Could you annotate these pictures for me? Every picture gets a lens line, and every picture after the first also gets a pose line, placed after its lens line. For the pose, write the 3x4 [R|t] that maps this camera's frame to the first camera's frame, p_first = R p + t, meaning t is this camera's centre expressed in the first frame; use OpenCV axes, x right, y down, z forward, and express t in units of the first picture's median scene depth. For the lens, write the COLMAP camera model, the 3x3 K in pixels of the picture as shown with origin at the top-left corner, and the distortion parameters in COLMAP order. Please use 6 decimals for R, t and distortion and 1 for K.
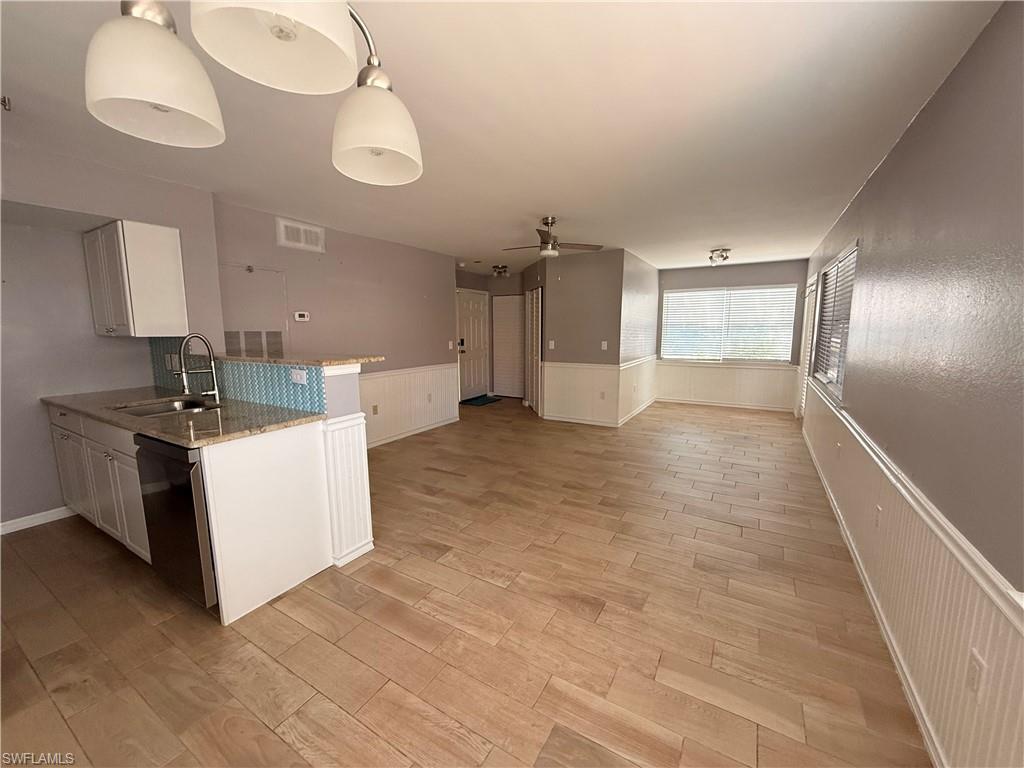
lens RADIAL K [[408.8, 0, 511.2], [0, 408.8, 385.1], [0, 0, 1]] dist [-0.000715, 0.000139]
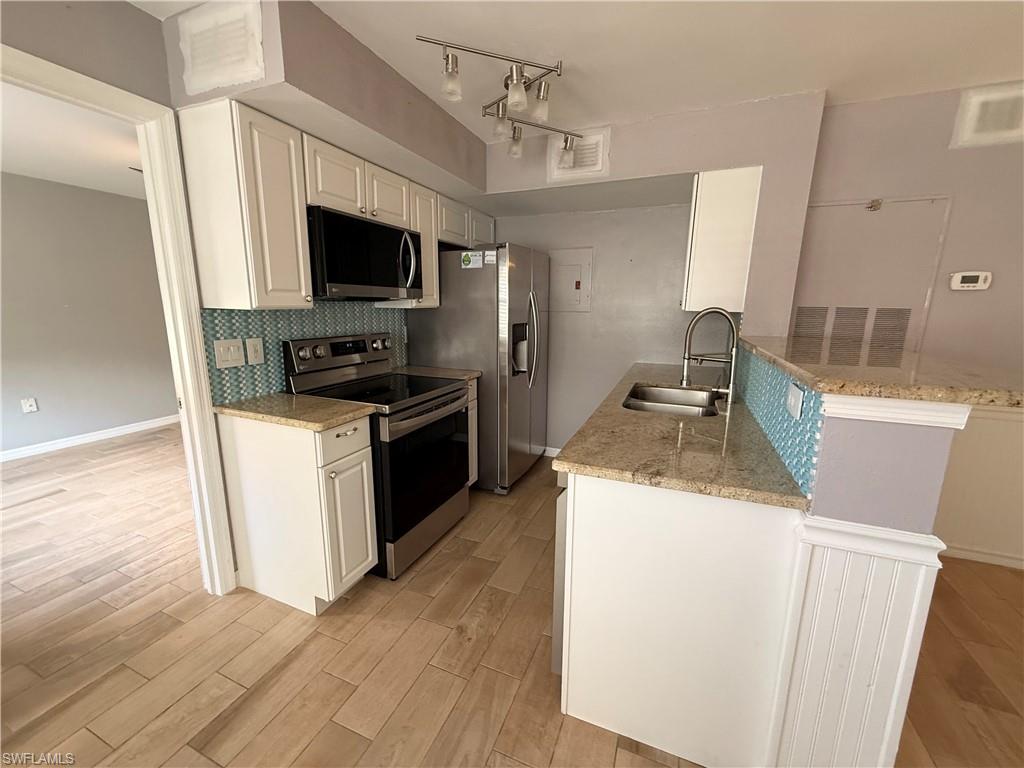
lens RADIAL K [[408.8, 0, 510.5], [0, 408.8, 384.8], [0, 0, 1]] dist [-0.000715, 0.000139]
pose [[0.138818, 0.199752, -0.969963, -0.086051], [-0.148377, 0.972586, 0.179057, -0.063551], [0.979139, 0.119064, 0.164651, 0.498841]]
